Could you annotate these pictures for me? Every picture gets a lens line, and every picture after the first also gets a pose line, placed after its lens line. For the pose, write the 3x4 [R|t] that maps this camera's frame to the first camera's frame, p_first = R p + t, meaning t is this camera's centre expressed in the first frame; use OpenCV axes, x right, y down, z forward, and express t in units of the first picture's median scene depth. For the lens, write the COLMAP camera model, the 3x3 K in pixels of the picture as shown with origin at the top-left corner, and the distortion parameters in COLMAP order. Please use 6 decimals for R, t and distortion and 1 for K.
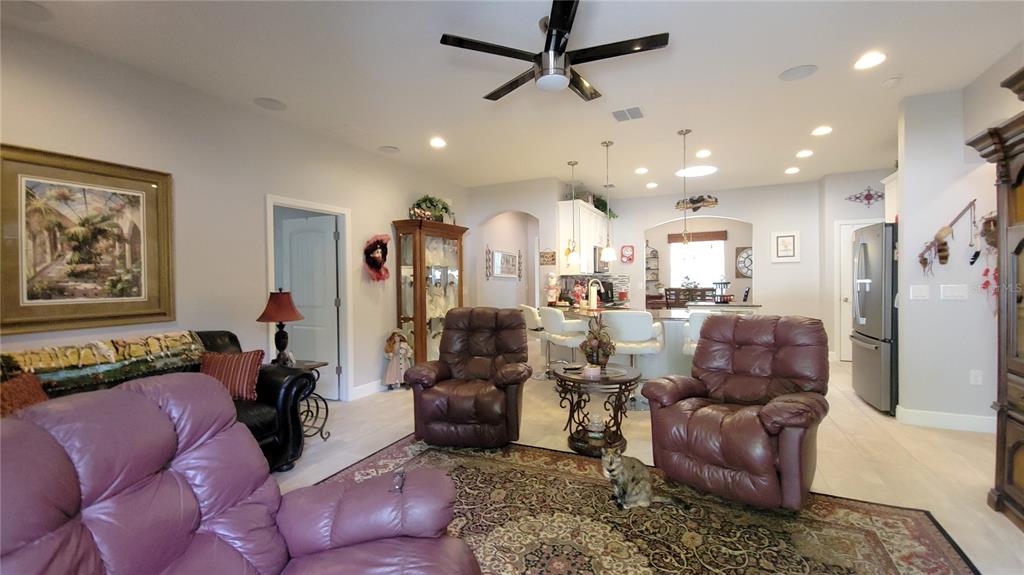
lens RADIAL K [[419.7, 0, 511.9], [0, 419.7, 286.2], [0, 0, 1]] dist [-0.003403, -0.001429]
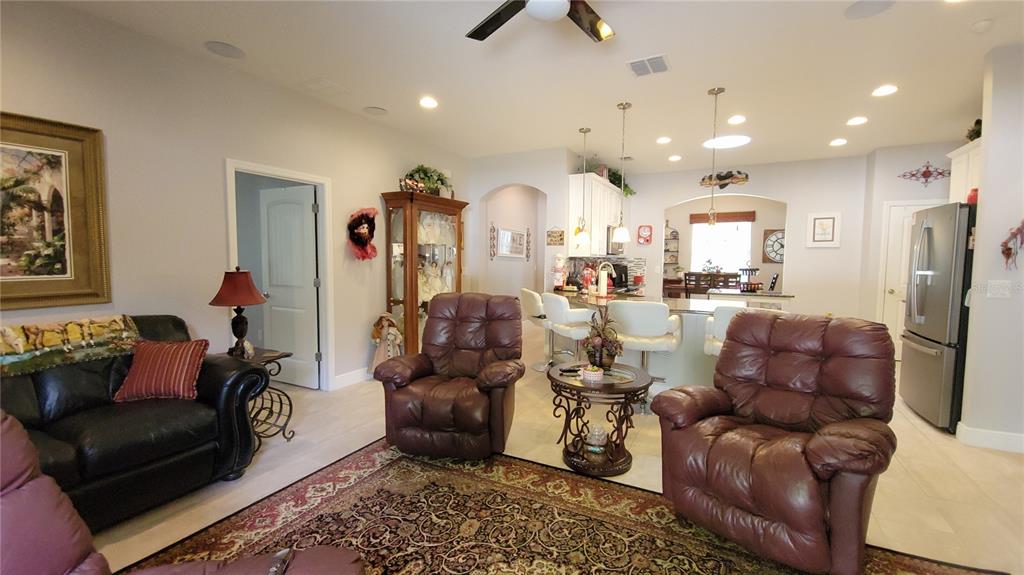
lens RADIAL K [[419.7, 0, 512.9], [0, 419.7, 285.7], [0, 0, 1]] dist [-0.003403, -0.001429]
pose [[0.999075, 0.023348, -0.036103, 0.050498], [-0.021484, 0.998458, 0.051181, -0.013413], [0.037242, -0.050358, 0.998037, 0.147854]]
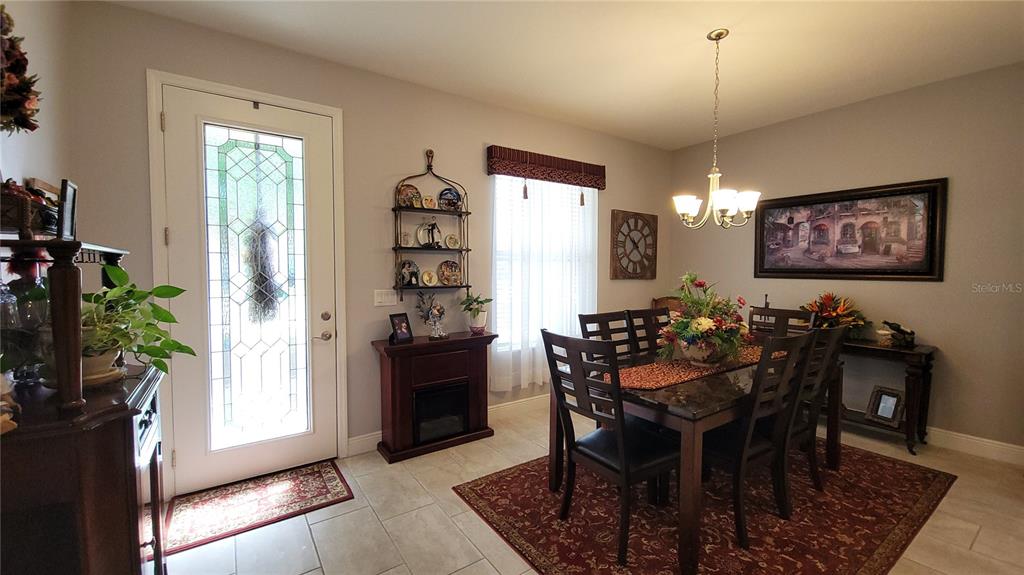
lens RADIAL K [[419.7, 0, 512.8], [0, 419.7, 287.8], [0, 0, 1]] dist [-0.003403, -0.001429]
pose [[0.501500, -0.019928, 0.864928, 0.284142], [0.004135, 0.999778, 0.020638, -0.056403], [-0.865148, -0.006773, 0.501471, 2.403888]]
